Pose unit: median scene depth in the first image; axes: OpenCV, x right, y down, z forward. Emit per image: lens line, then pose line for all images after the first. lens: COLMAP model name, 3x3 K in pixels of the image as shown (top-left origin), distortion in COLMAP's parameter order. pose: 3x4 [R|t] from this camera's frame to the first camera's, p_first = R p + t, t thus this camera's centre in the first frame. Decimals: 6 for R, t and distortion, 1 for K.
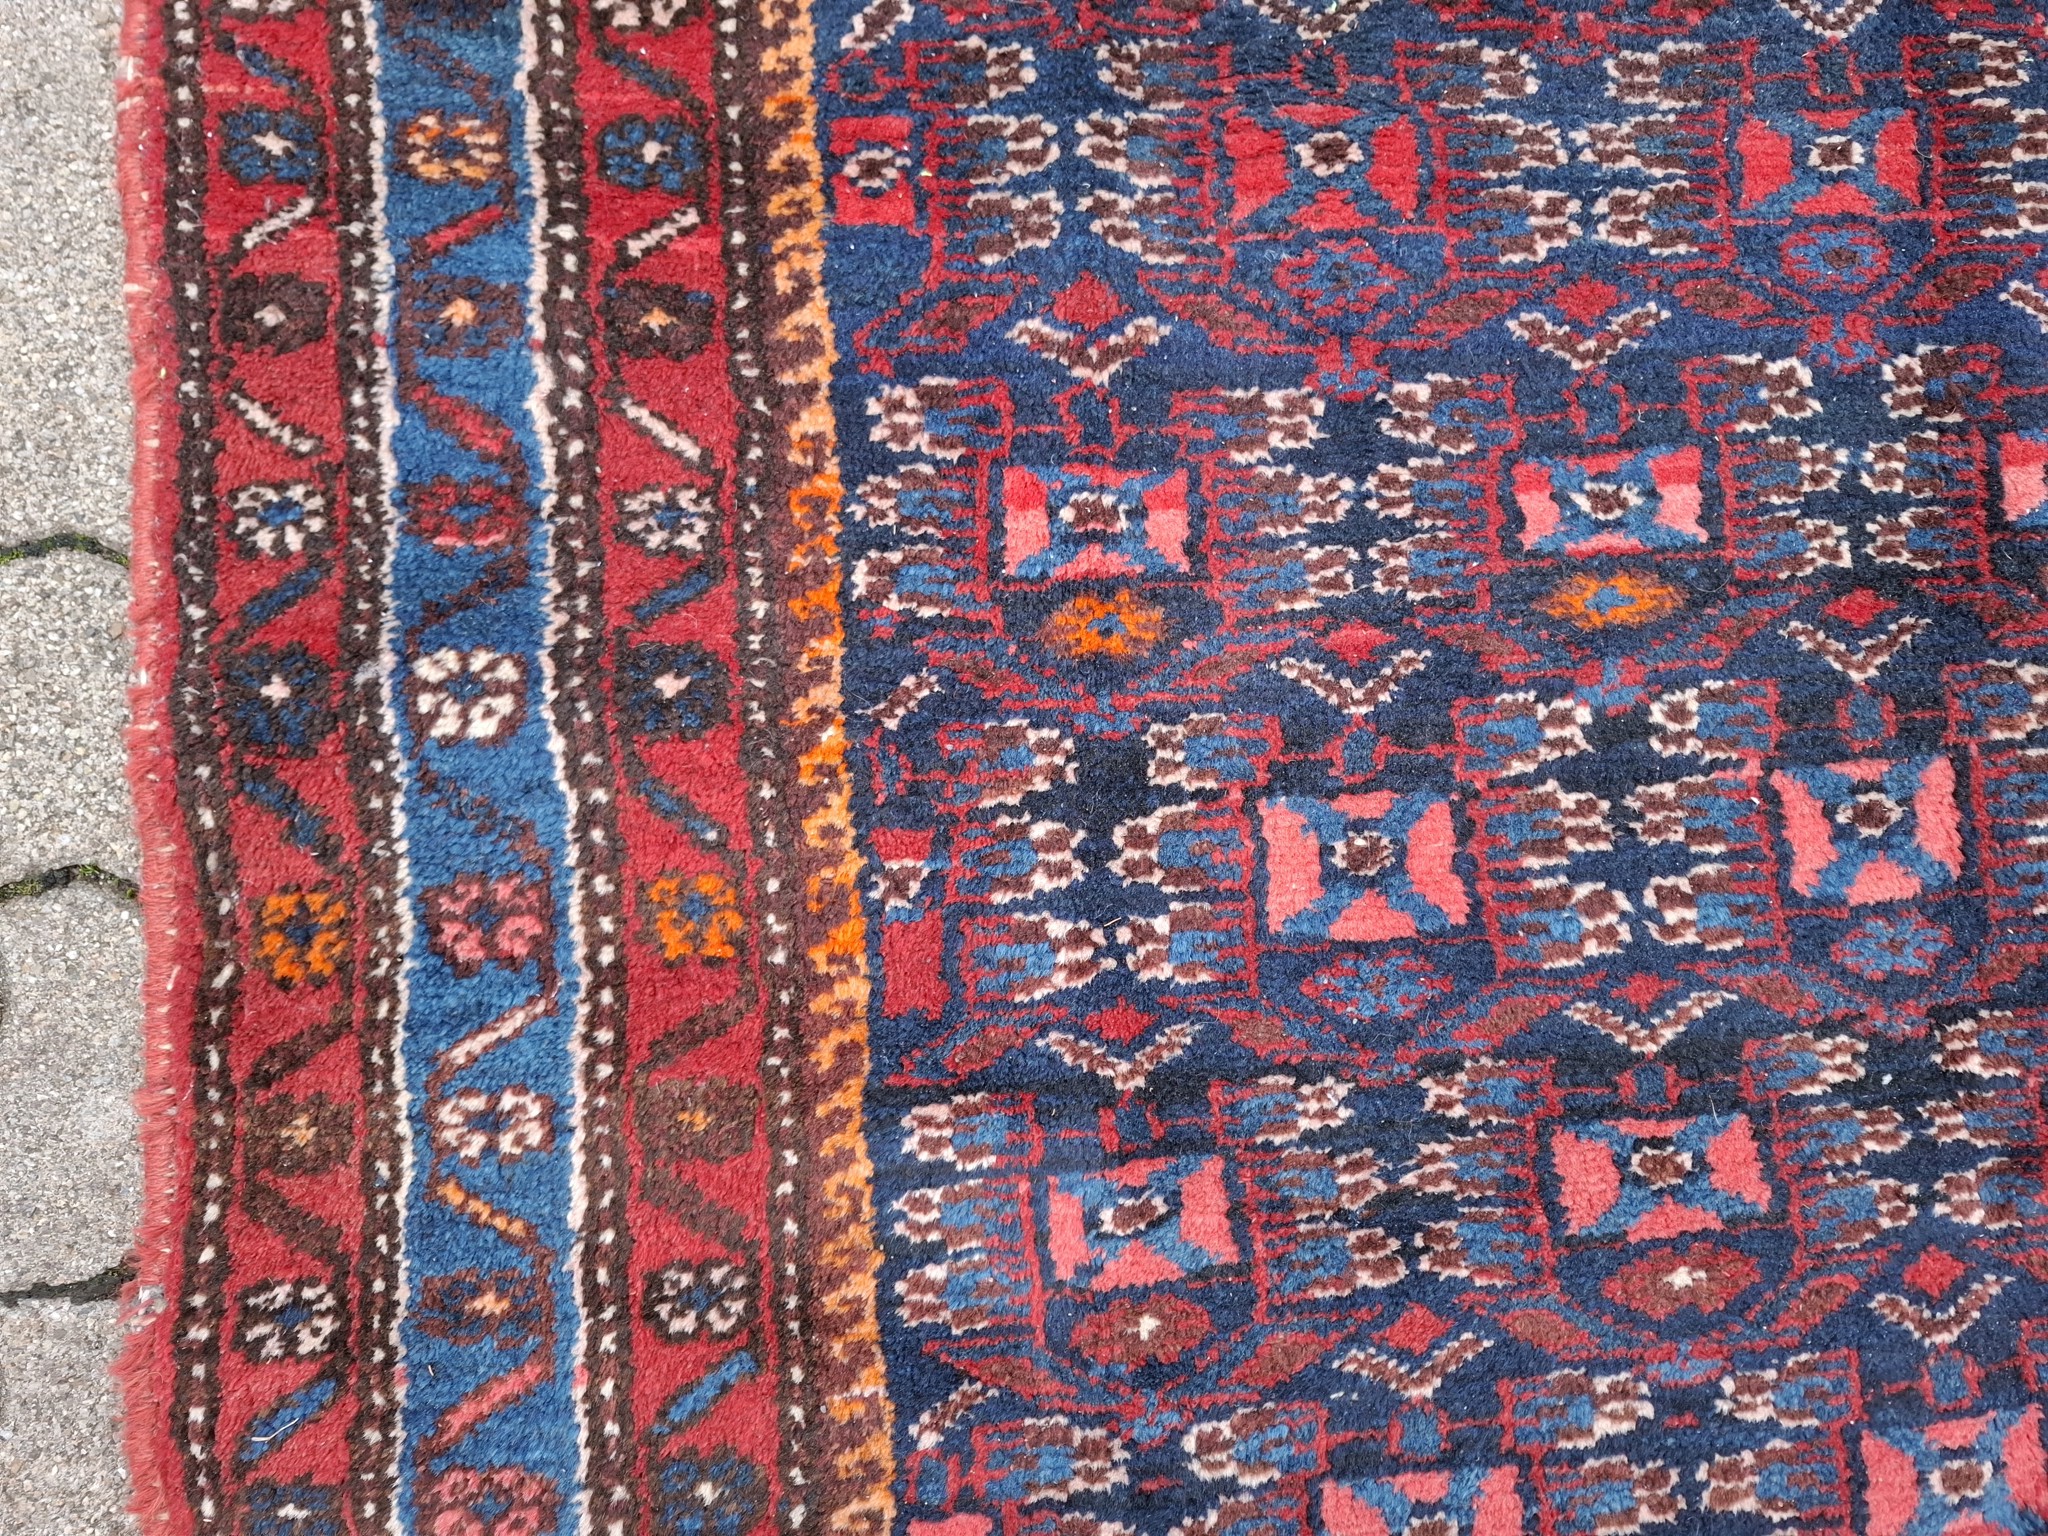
lens RADIAL K [[1403.4, 0, 1025.9], [0, 1403.4, 780.8], [0, 0, 1]] dist [0.064314, -0.078058]
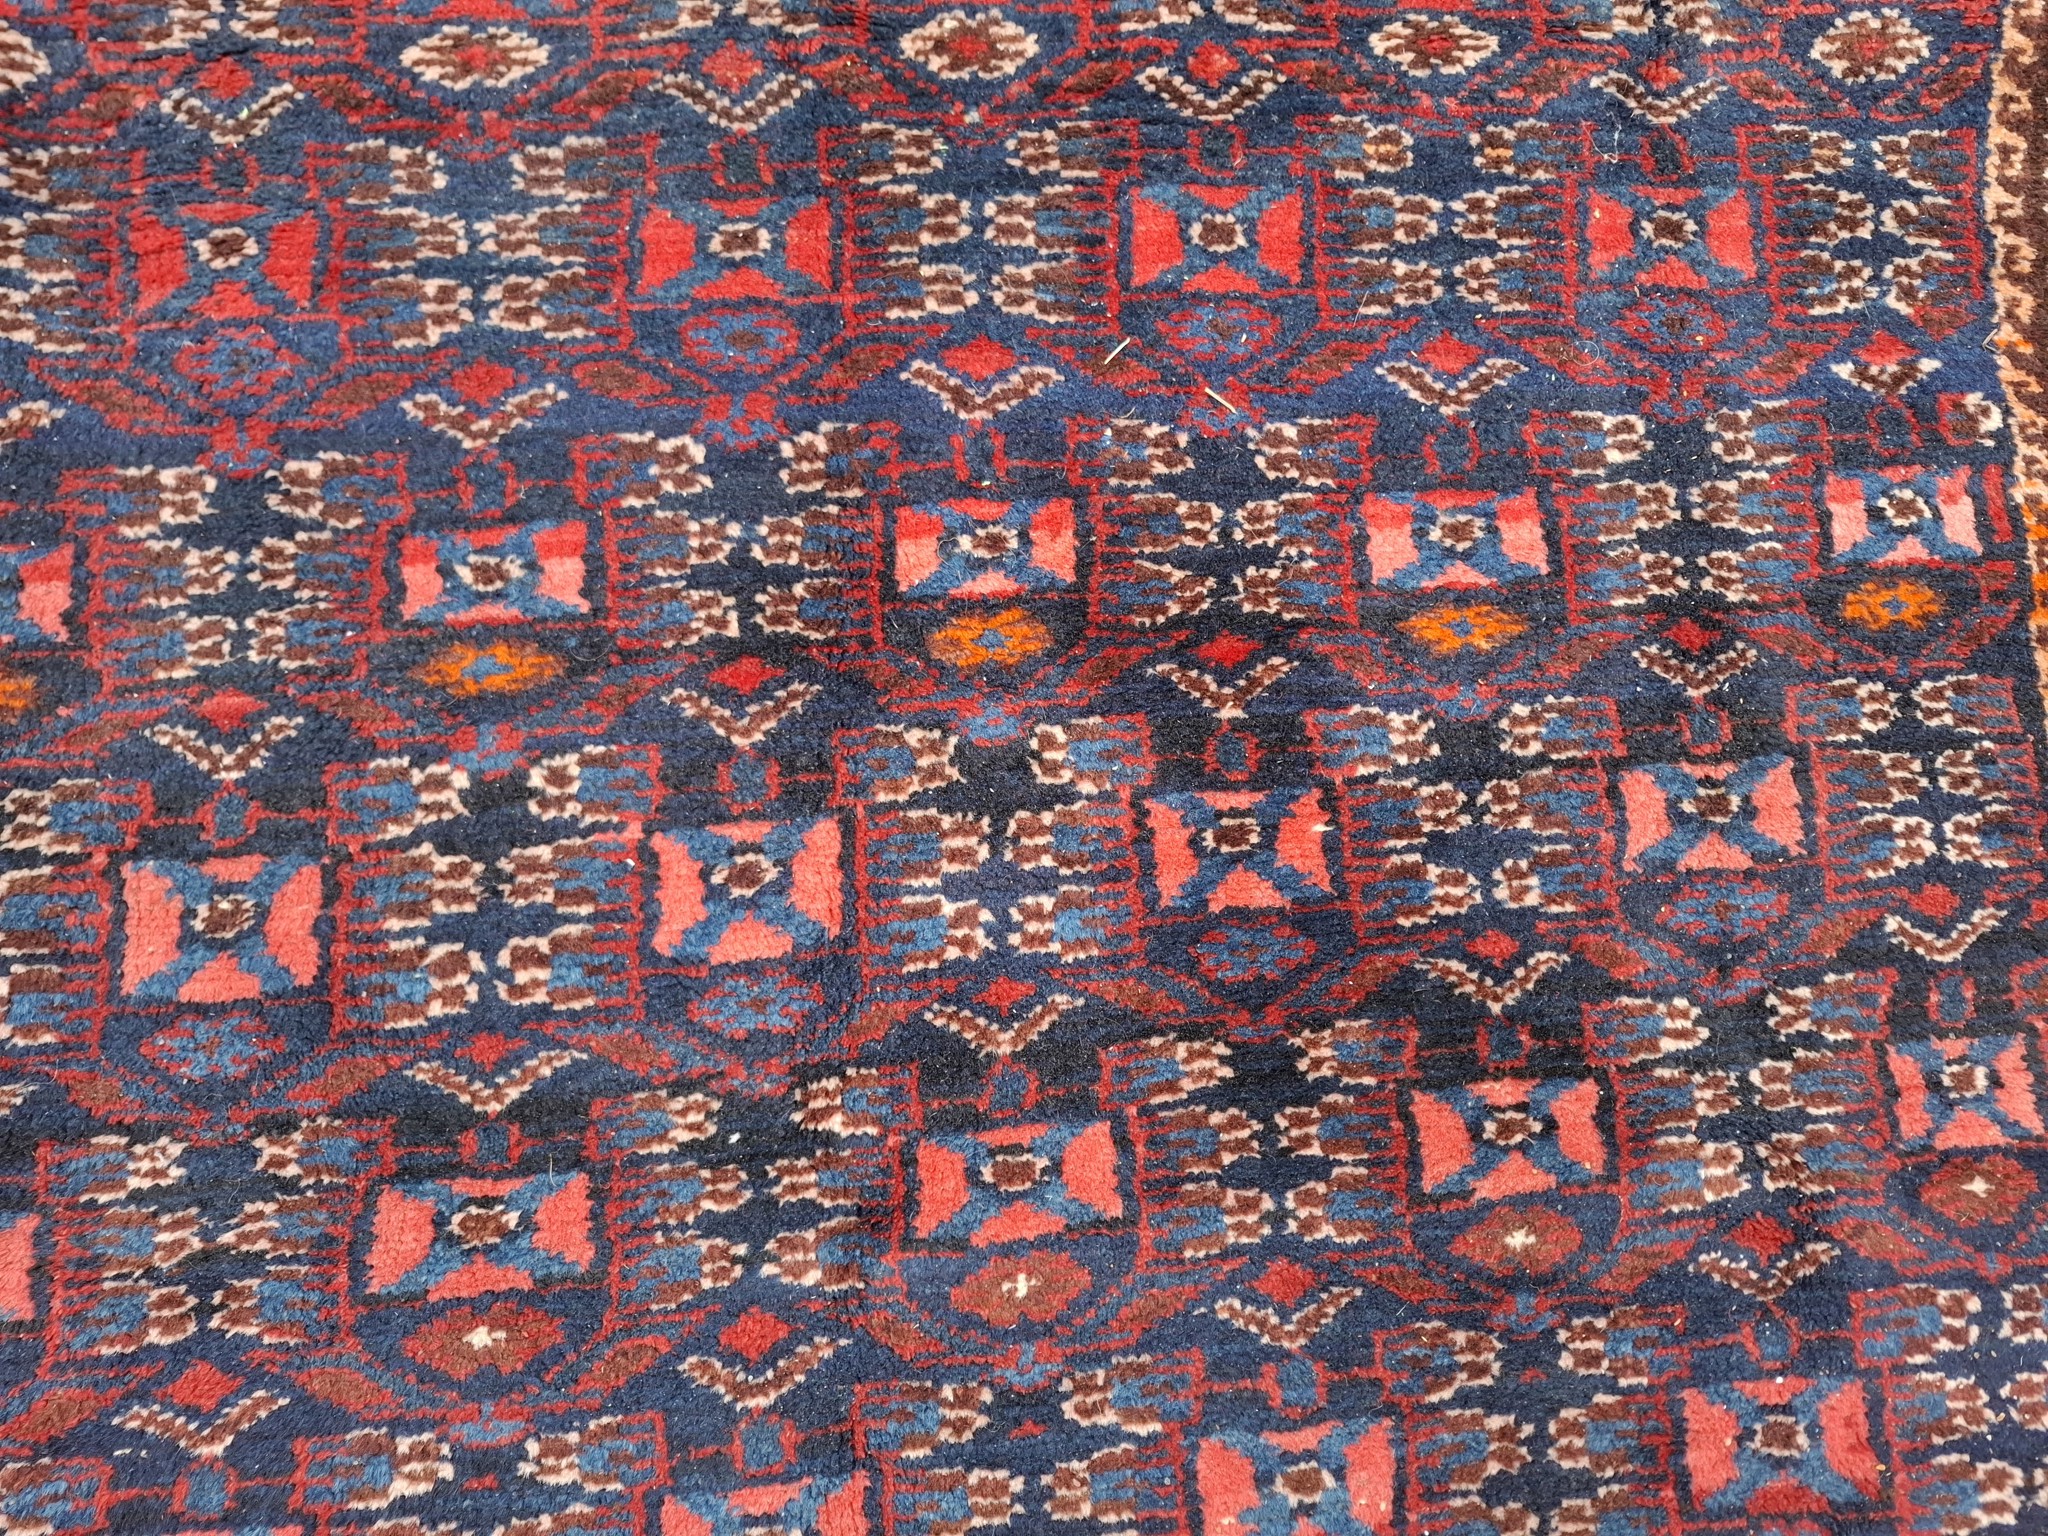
lens RADIAL K [[1403.4, 0, 1025.9], [0, 1403.4, 780.8], [0, 0, 1]] dist [0.064314, -0.078058]
pose [[0.999248, -0.003629, -0.038603, 0.854904], [0.001765, 0.998836, -0.048194, 0.004547], [0.038733, 0.048089, 0.998092, -0.008756]]
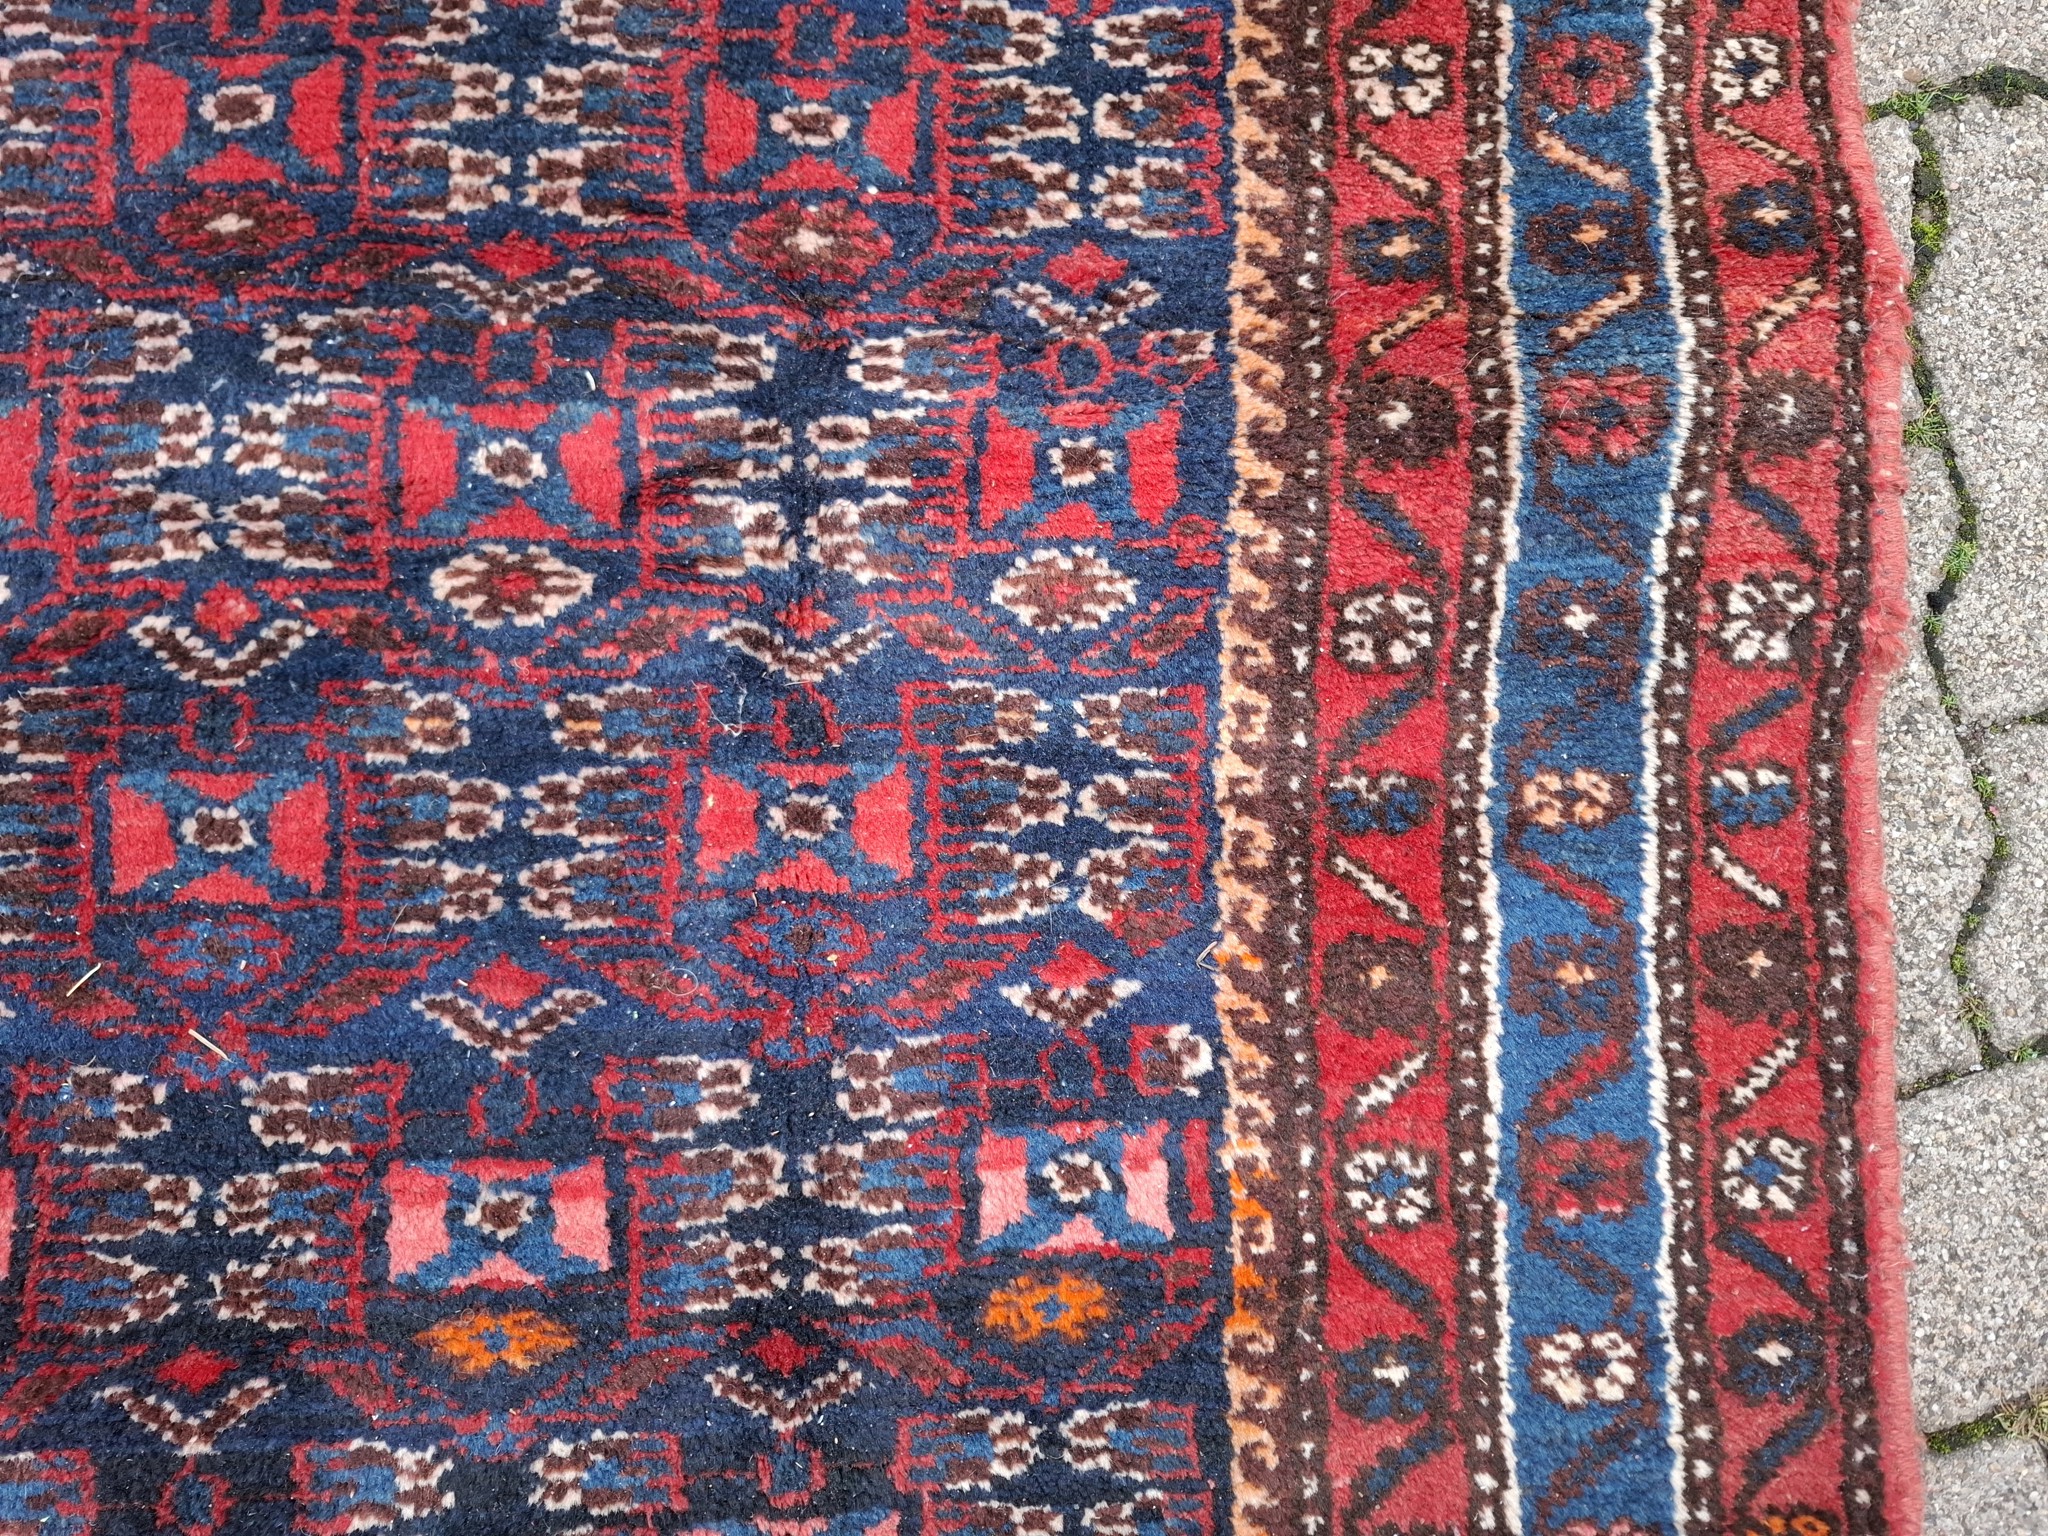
lens RADIAL K [[1403.4, 0, 1025.9], [0, 1403.4, 780.8], [0, 0, 1]] dist [0.064314, -0.078058]
pose [[0.997680, 0.011529, -0.067098, 1.531368], [-0.013033, 0.999673, -0.022020, -0.495950], [0.066822, 0.022843, 0.997503, 0.225746]]
